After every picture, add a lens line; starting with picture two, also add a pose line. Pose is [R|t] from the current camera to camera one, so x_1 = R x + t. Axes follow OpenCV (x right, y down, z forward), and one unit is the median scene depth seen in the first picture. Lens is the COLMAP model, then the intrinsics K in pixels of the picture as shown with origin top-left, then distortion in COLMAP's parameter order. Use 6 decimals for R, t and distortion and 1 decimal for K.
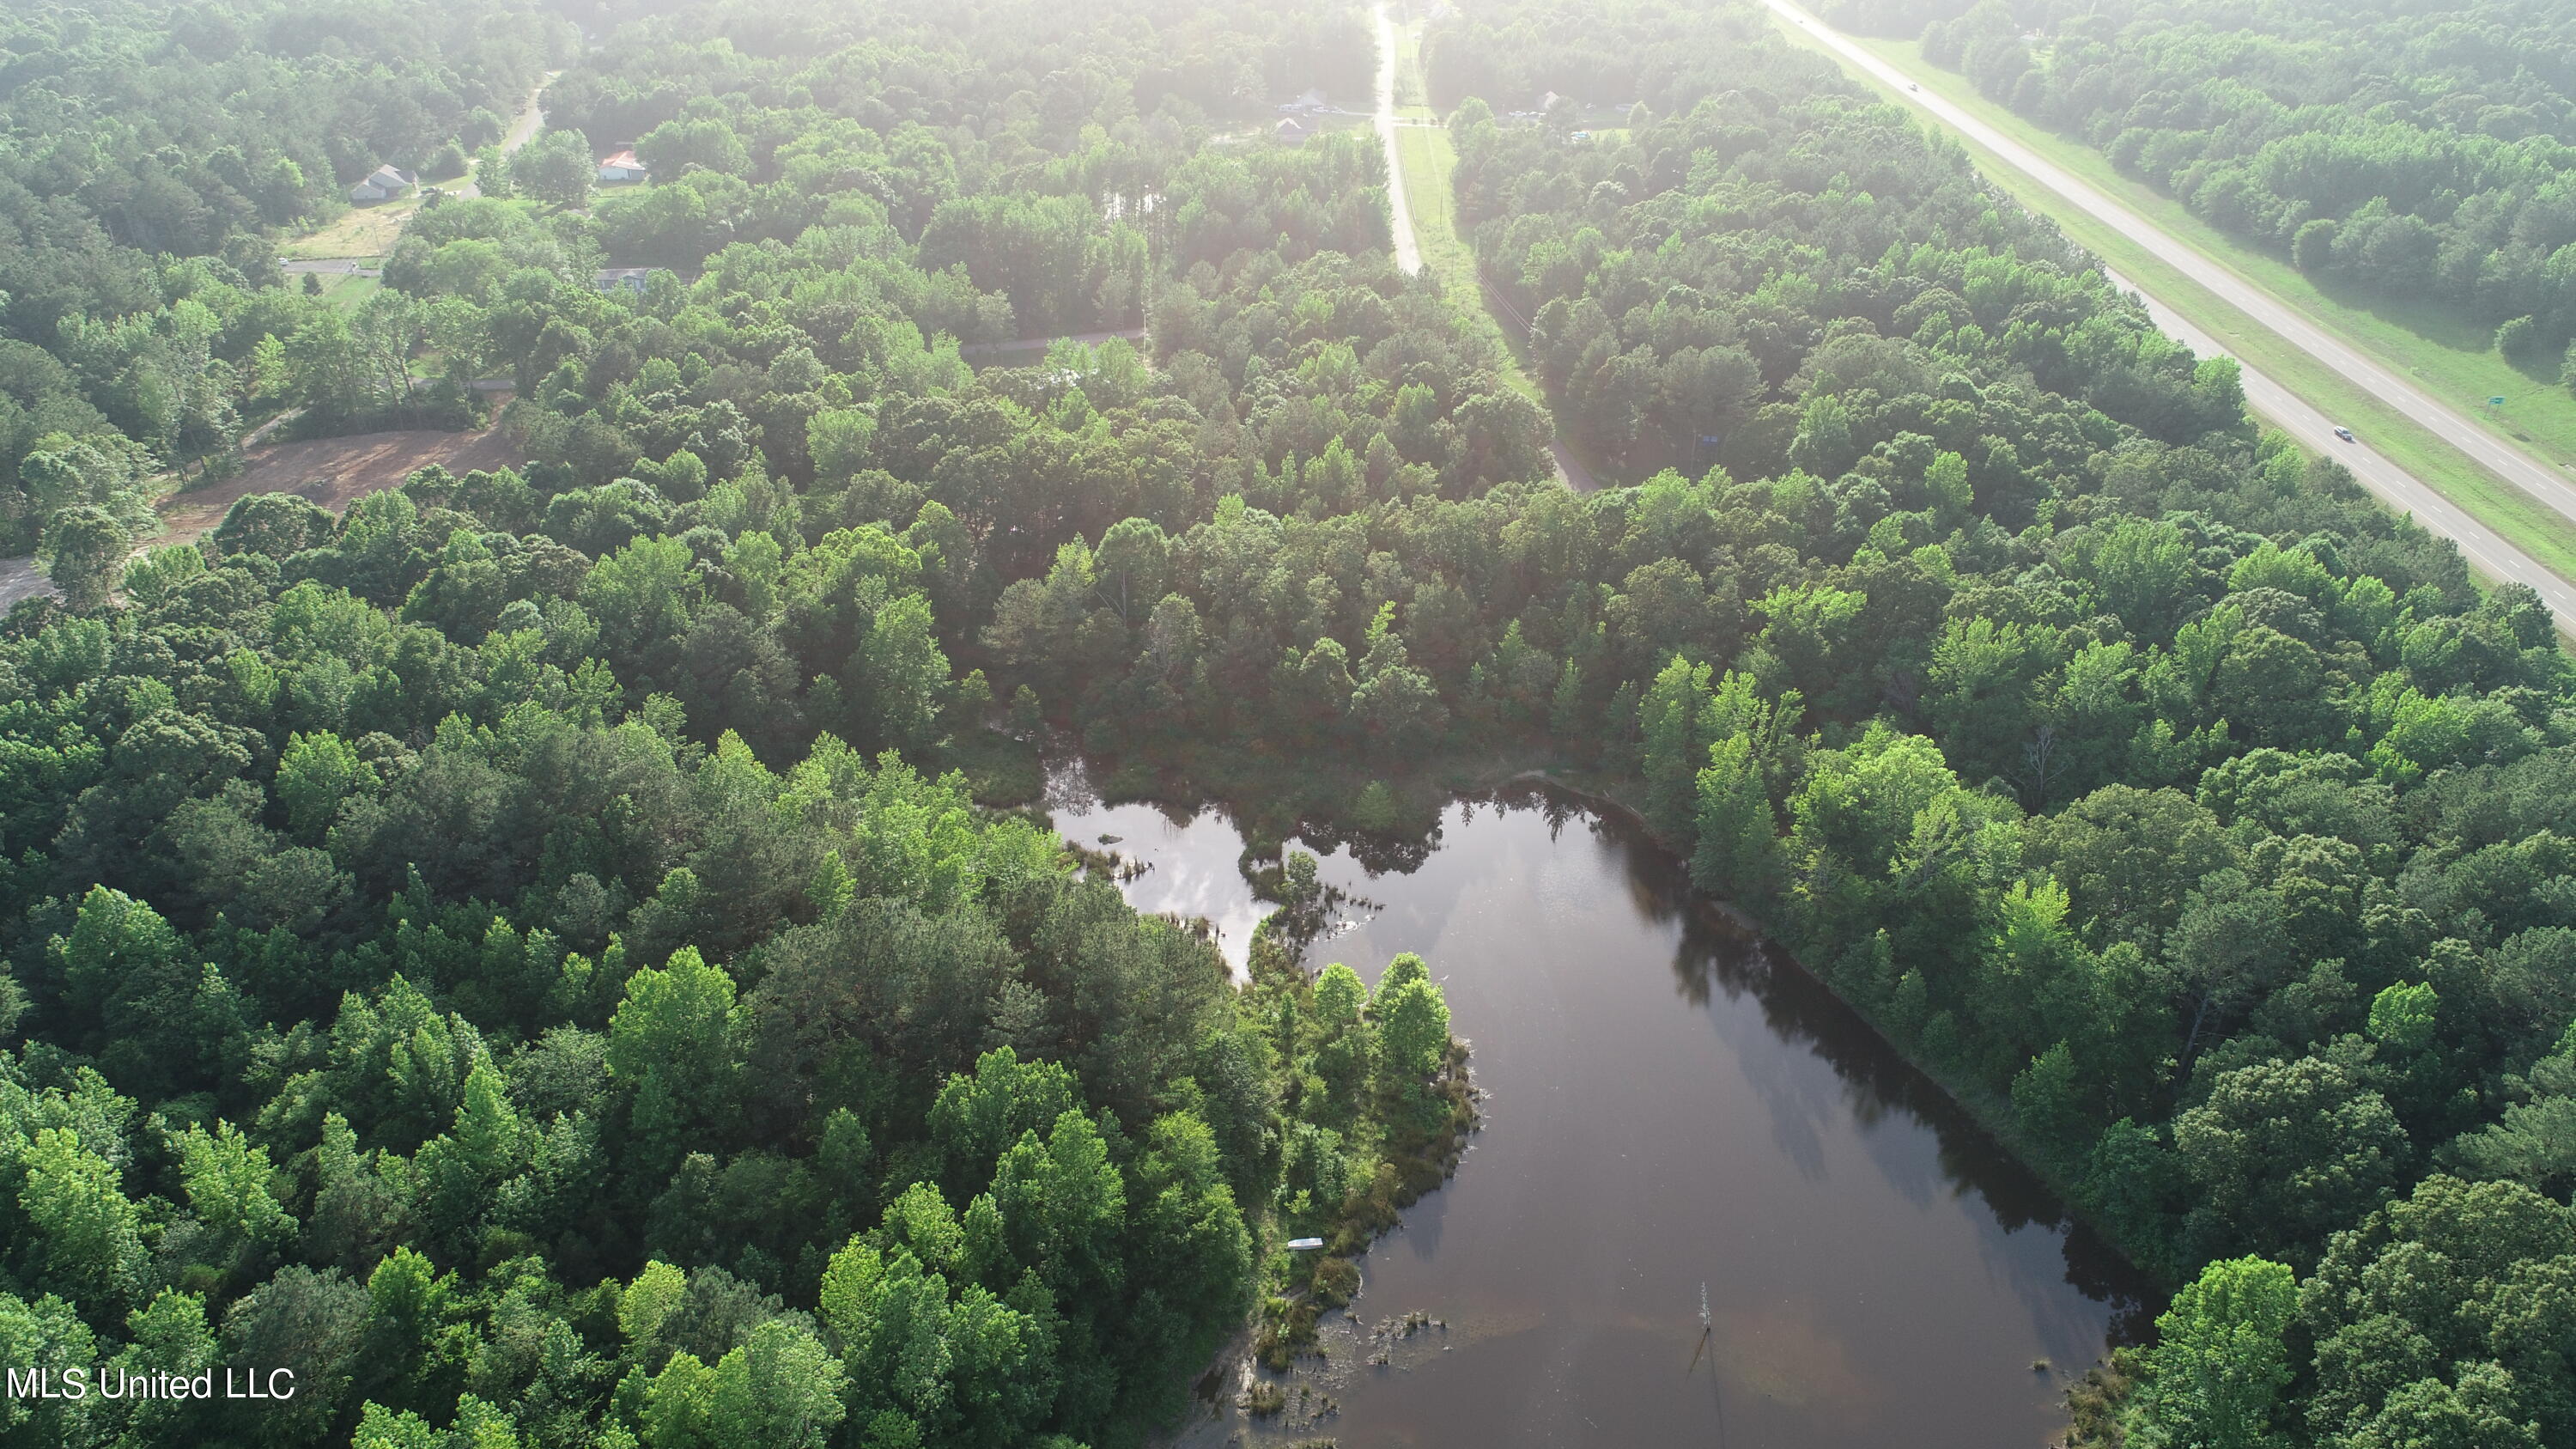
lens RADIAL K [[1715.6, 0, 1276.7], [0, 1715.6, 714.3], [0, 0, 1]] dist [-0.007172, -0.003572]
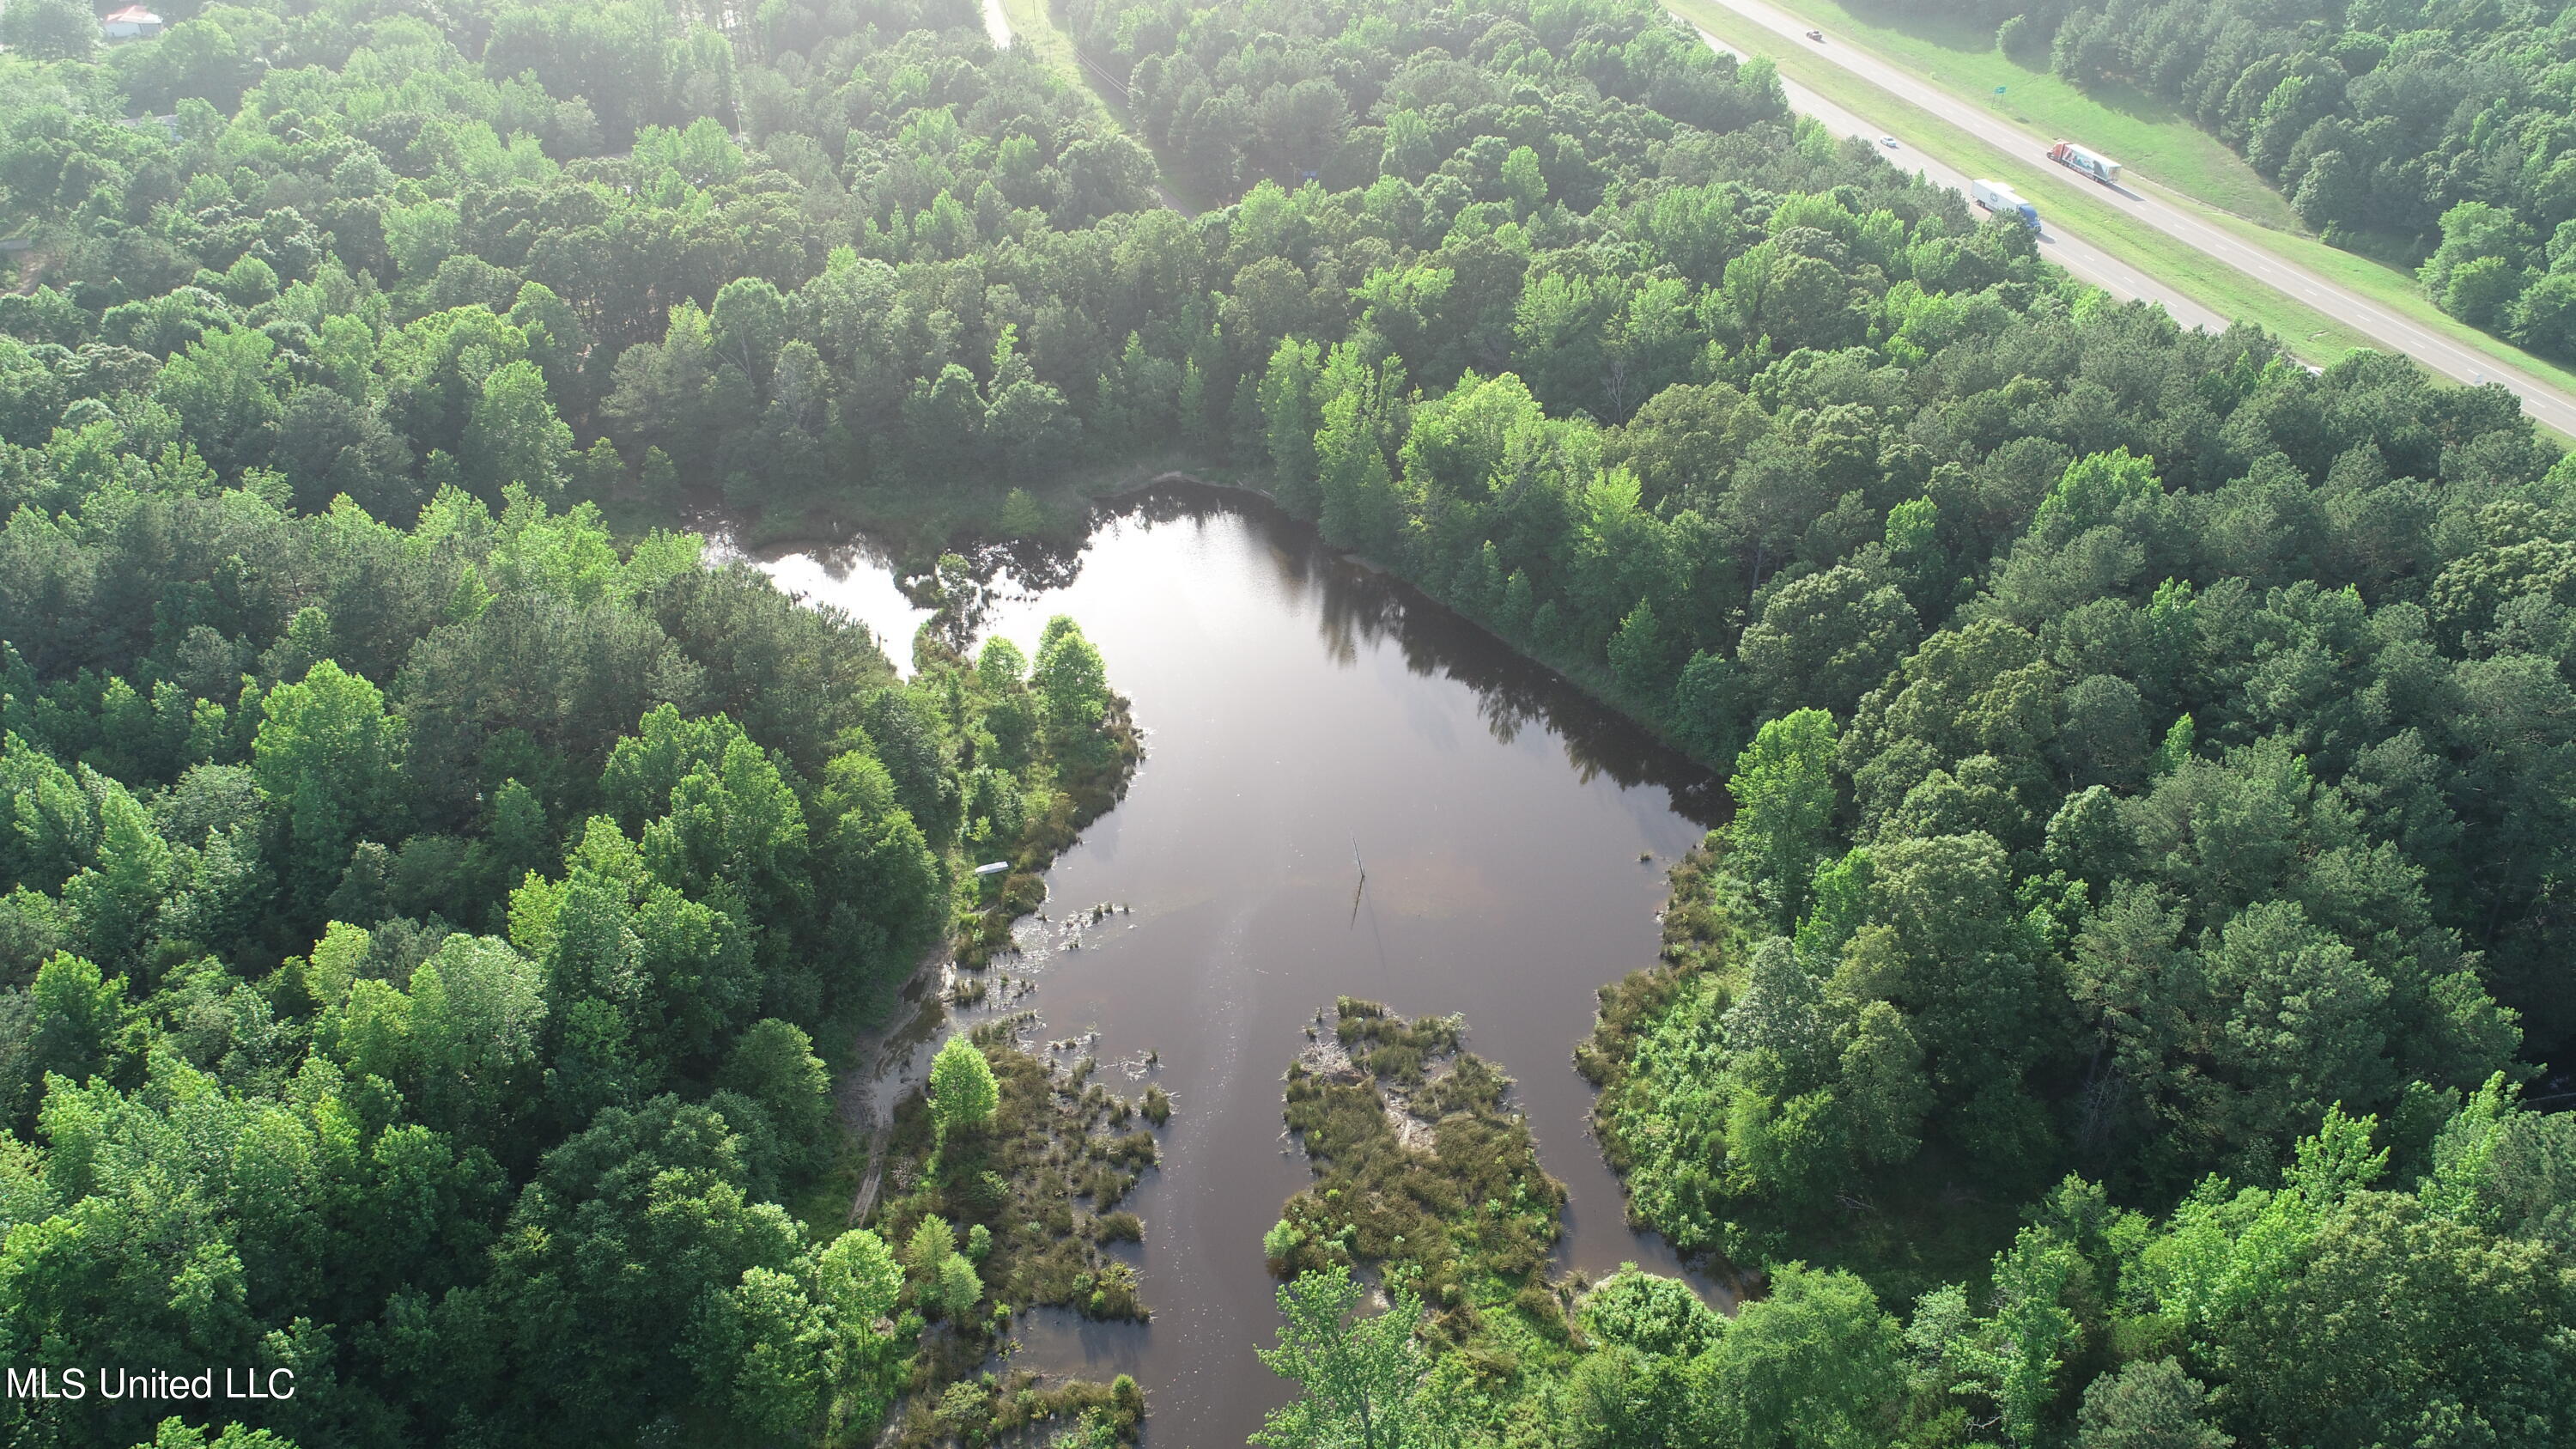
lens RADIAL K [[1715.6, 0, 1277.0], [0, 1715.6, 723.7], [0, 0, 1]] dist [-0.007172, -0.003572]
pose [[0.975746, -0.138530, 0.169496, 0.017526], [0.125767, 0.988505, 0.083903, 0.124822], [-0.179171, -0.060551, 0.981953, -0.059317]]
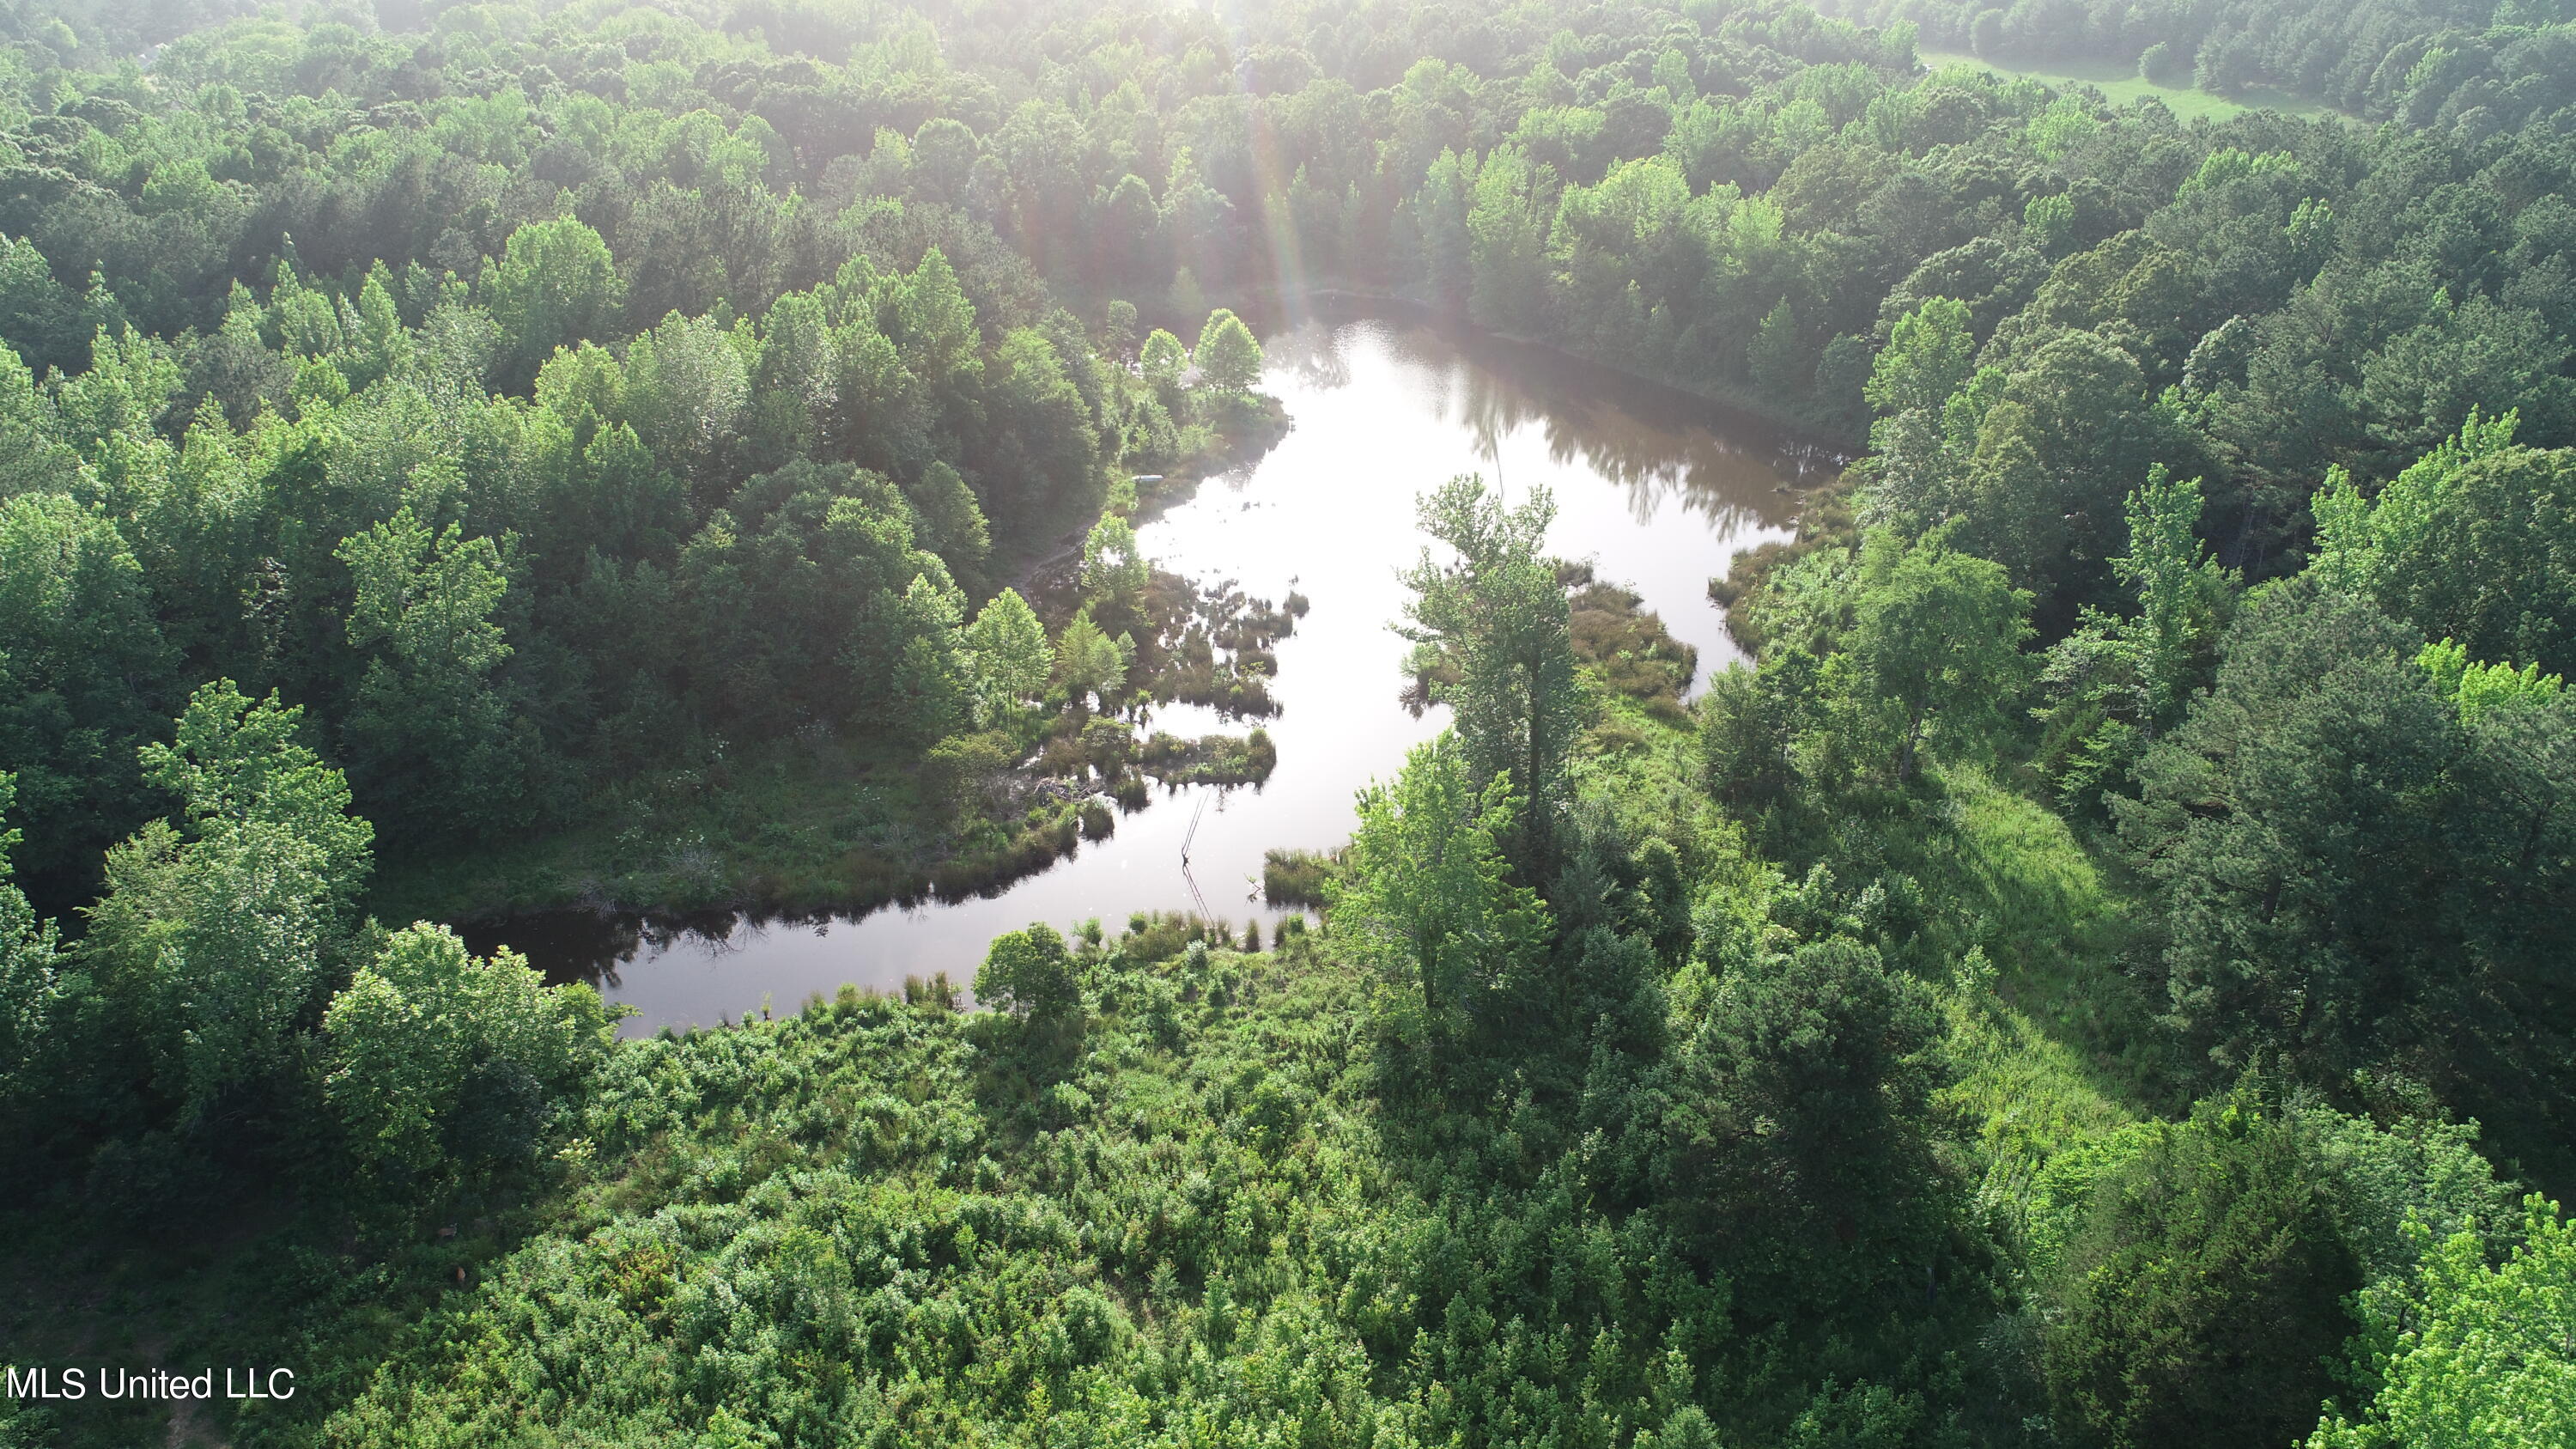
lens RADIAL K [[1715.6, 0, 1275.8], [0, 1715.6, 724.5], [0, 0, 1]] dist [-0.007172, -0.003572]
pose [[0.991504, -0.071015, 0.108981, -0.027481], [0.076870, 0.995762, -0.050496, 0.434510], [-0.104933, 0.058445, 0.992760, -0.090847]]
